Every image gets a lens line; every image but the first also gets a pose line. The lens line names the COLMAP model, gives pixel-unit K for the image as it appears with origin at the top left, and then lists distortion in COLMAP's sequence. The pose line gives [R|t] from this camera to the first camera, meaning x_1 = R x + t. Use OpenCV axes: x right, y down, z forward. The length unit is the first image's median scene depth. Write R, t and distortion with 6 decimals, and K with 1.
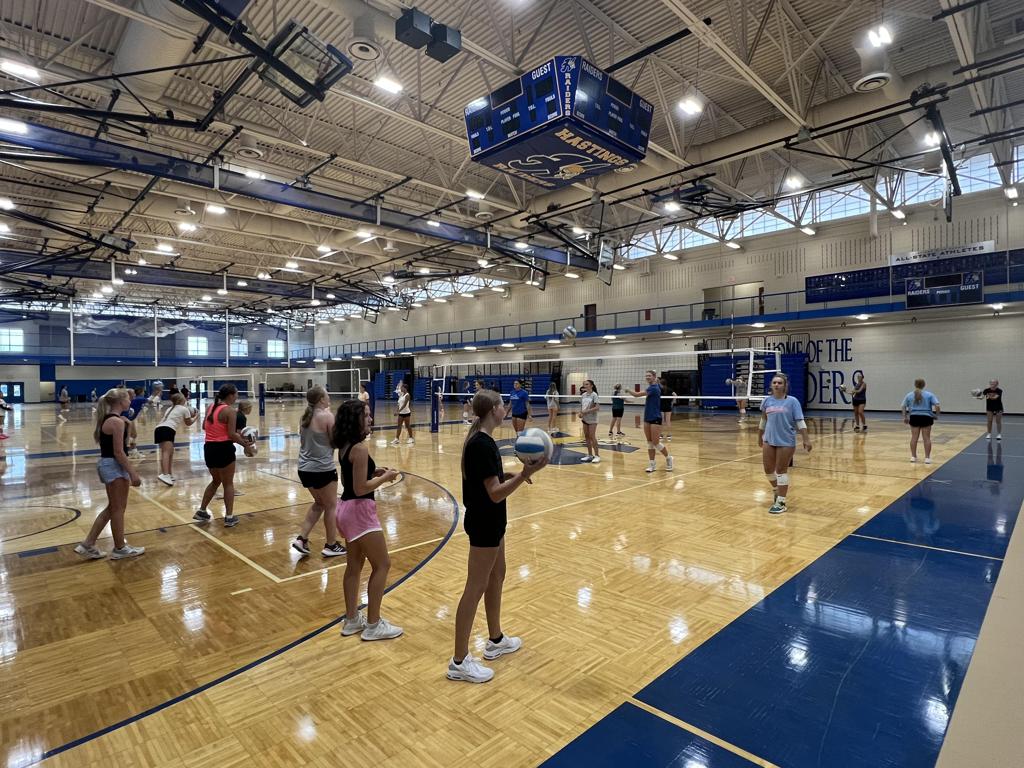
lens RADIAL K [[558.1, 0, 512.0], [0, 558.1, 384.0], [0, 0, 1]] dist [0.000758, 0.000883]
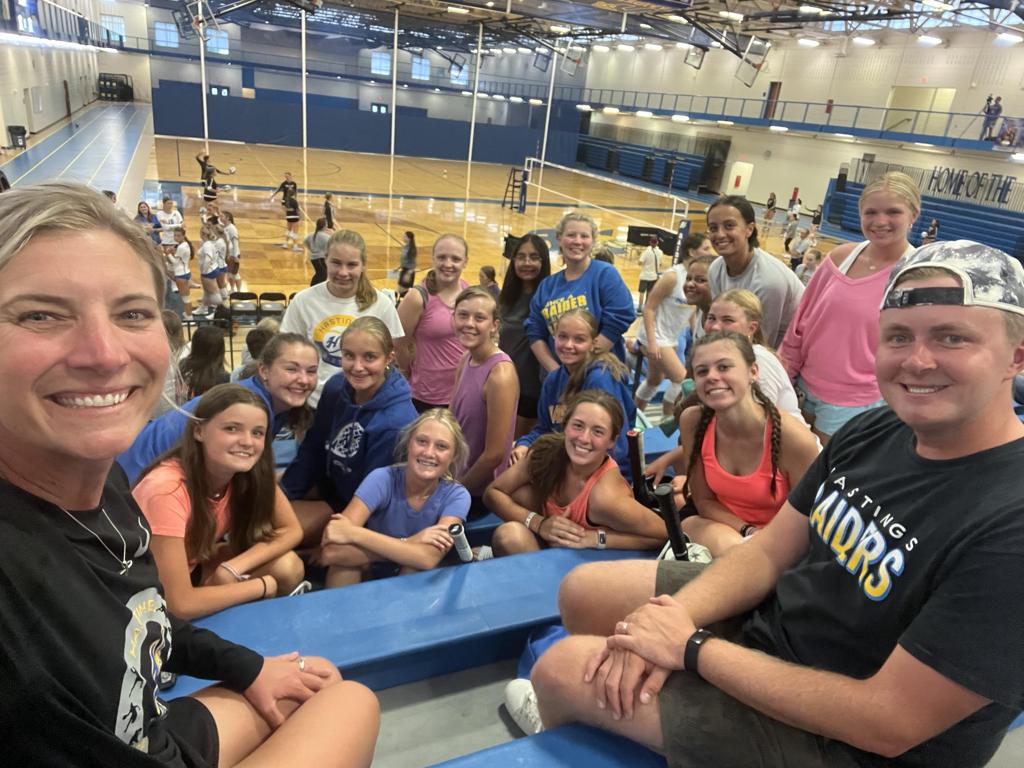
lens RADIAL K [[717.0, 0, 512.0], [0, 717.0, 384.0], [0, 0, 1]] dist [0.043008, 0.000353]
pose [[0.928785, 0.237121, -0.284836, 0.194275], [-0.124435, 0.923443, 0.362999, -0.070201], [0.349105, -0.301705, 0.887187, -0.271821]]
